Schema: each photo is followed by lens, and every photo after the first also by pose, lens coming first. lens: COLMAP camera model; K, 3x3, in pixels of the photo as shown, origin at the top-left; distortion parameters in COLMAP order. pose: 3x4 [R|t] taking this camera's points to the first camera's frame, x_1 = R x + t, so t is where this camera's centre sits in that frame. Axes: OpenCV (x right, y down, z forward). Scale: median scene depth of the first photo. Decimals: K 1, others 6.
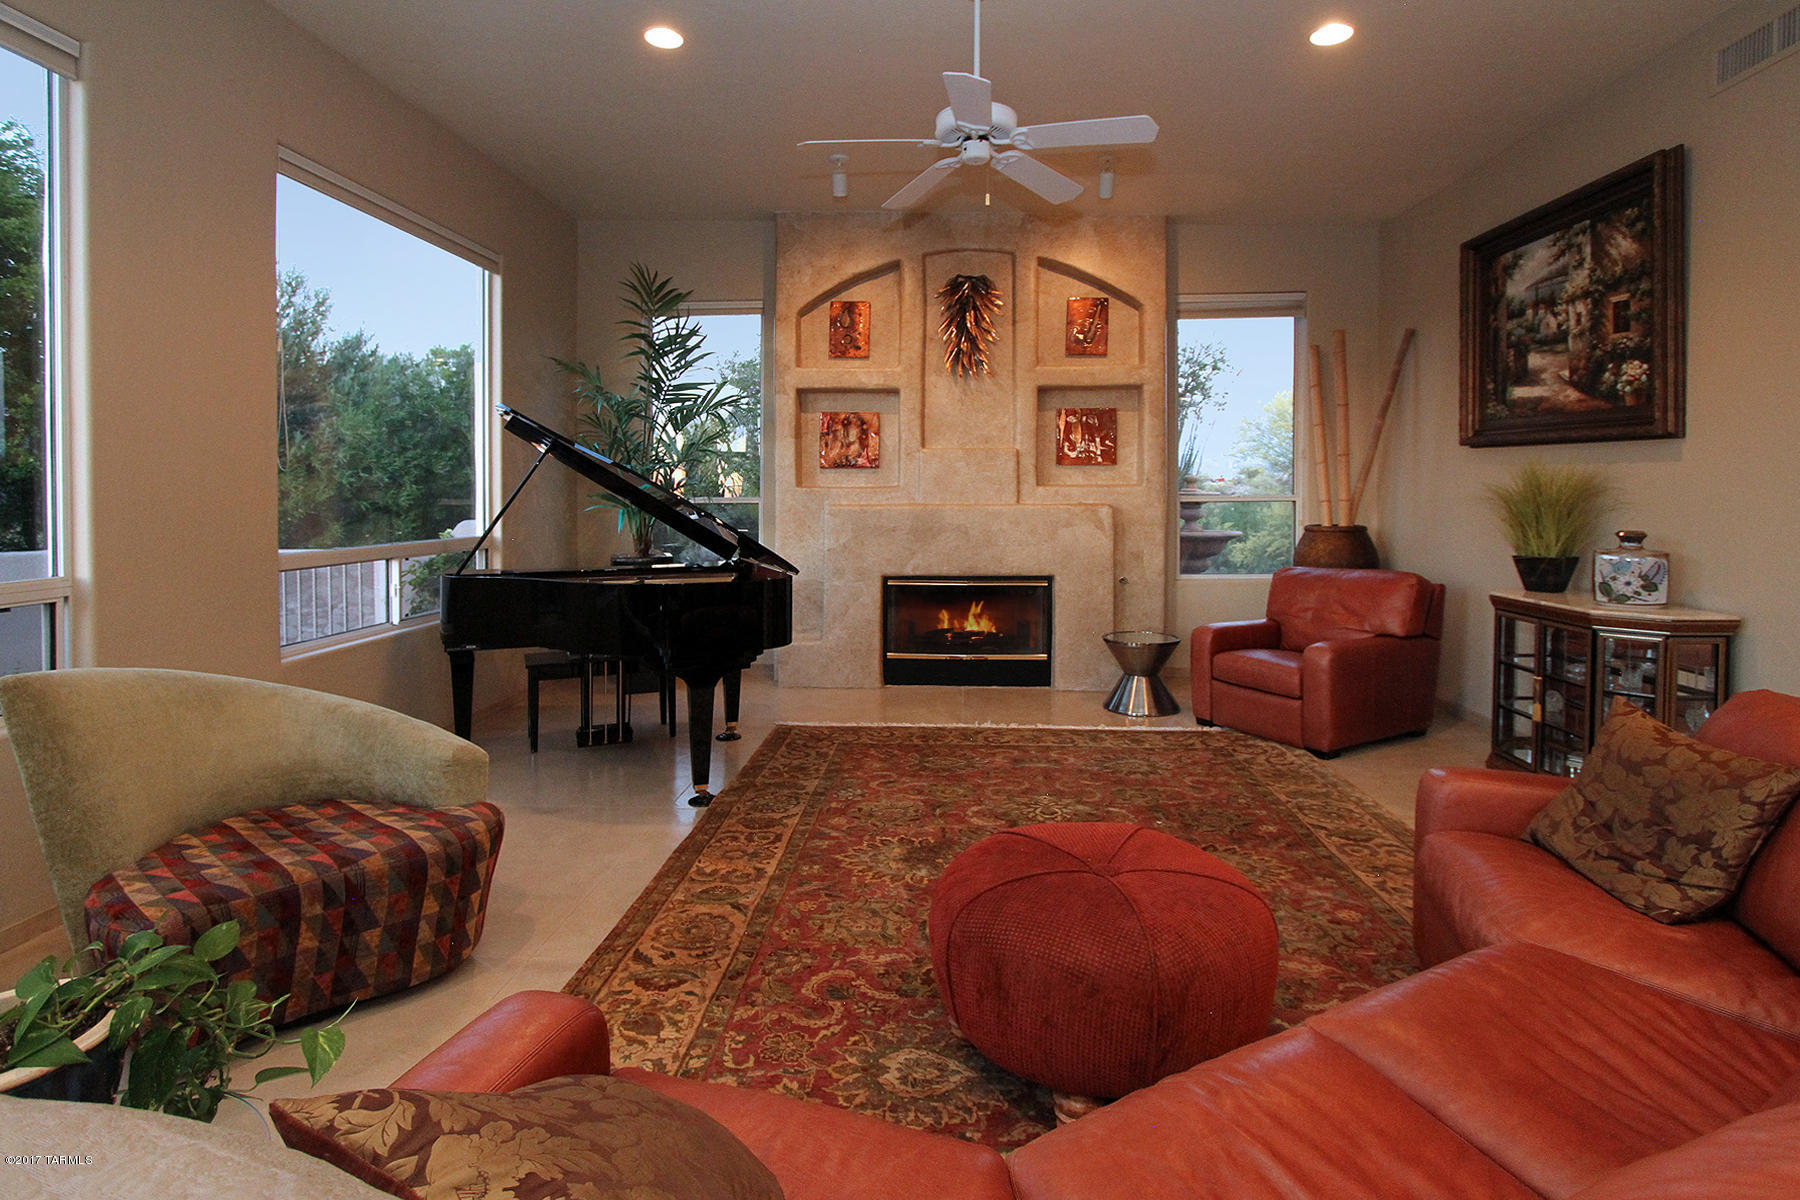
lens RADIAL K [[860.1, 0, 898.7], [0, 860.1, 522.0], [0, 0, 1]] dist [-0.015777, 0.000458]
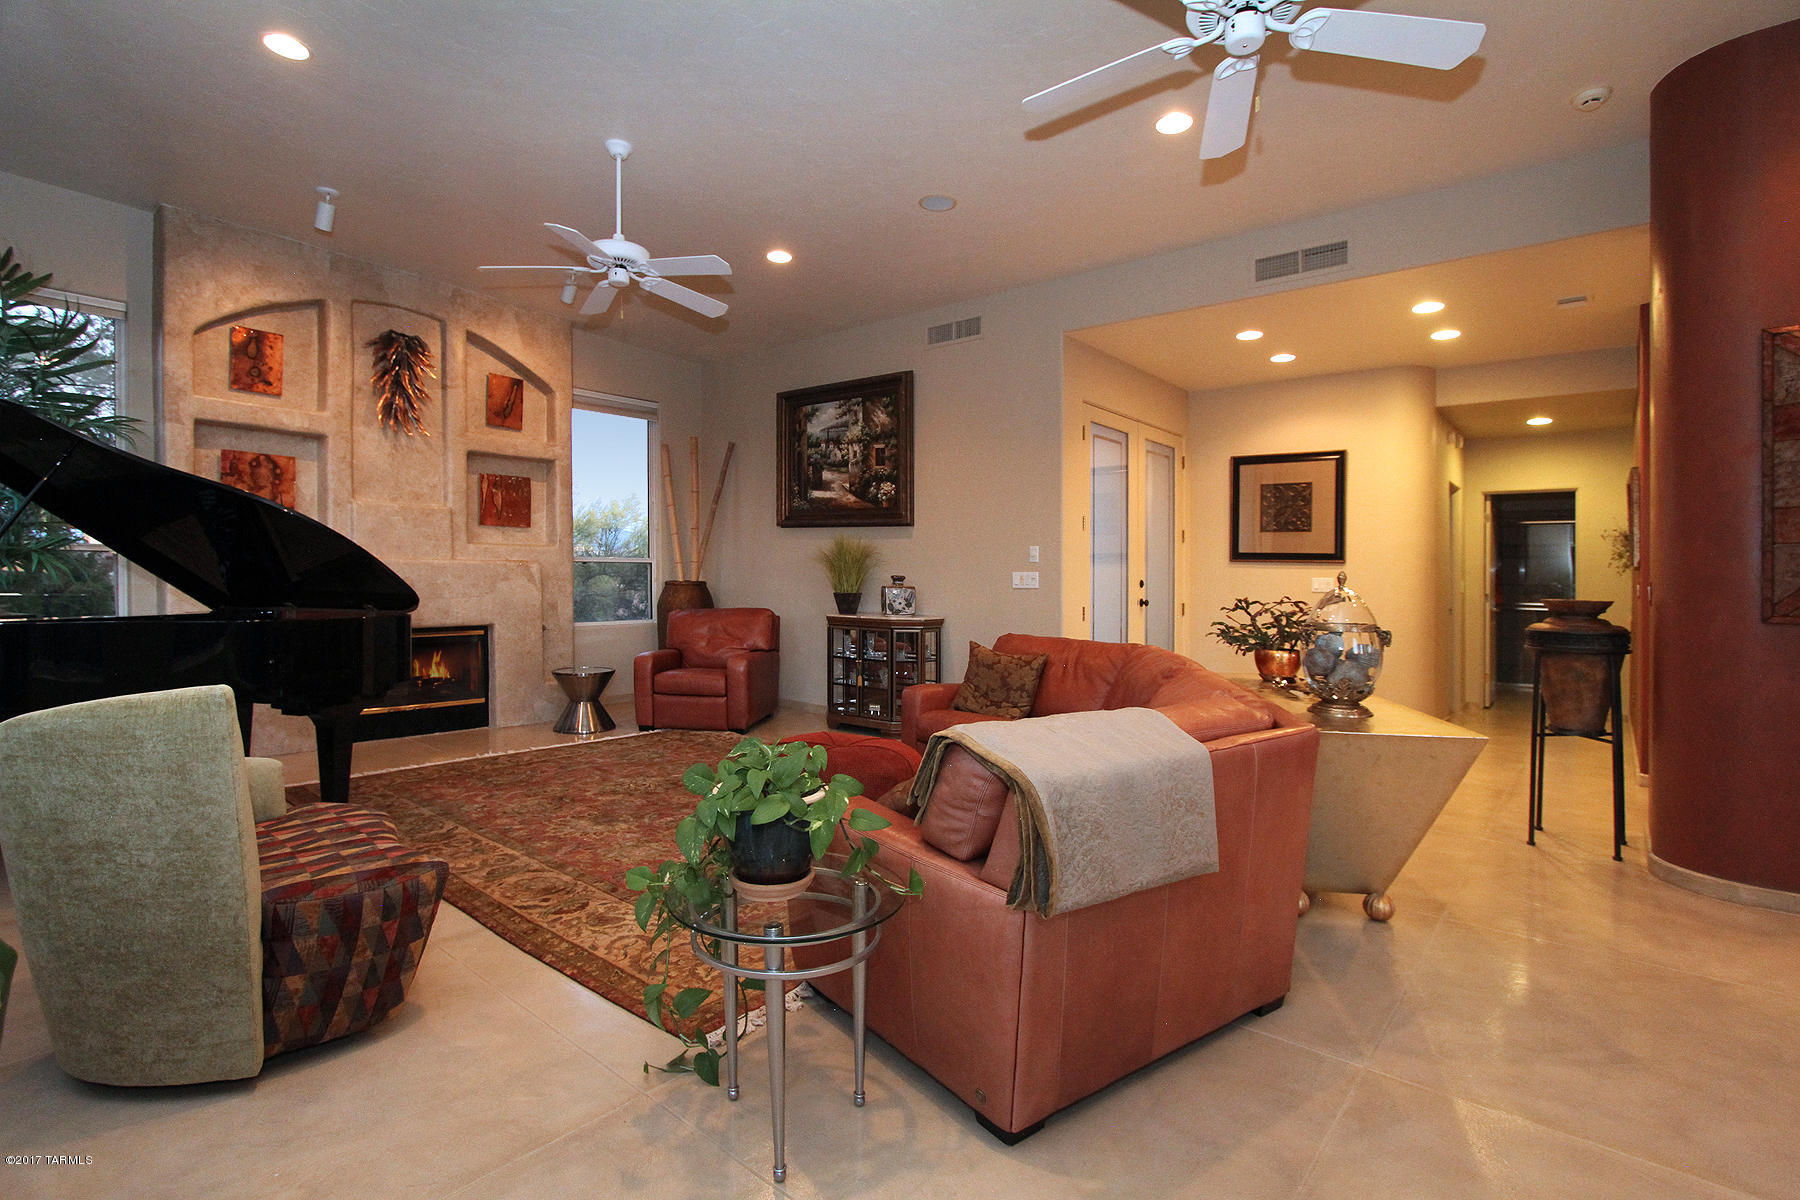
lens RADIAL K [[853.9, 0, 863.2], [0, 853.9, 601.1], [0, 0, 1]] dist [-0.014645, 0.000451]
pose [[0.613160, -0.013729, 0.789839, -0.510492], [0.015220, 0.999869, 0.005564, 0.043667], [-0.789812, 0.008610, 0.613289, -0.057301]]
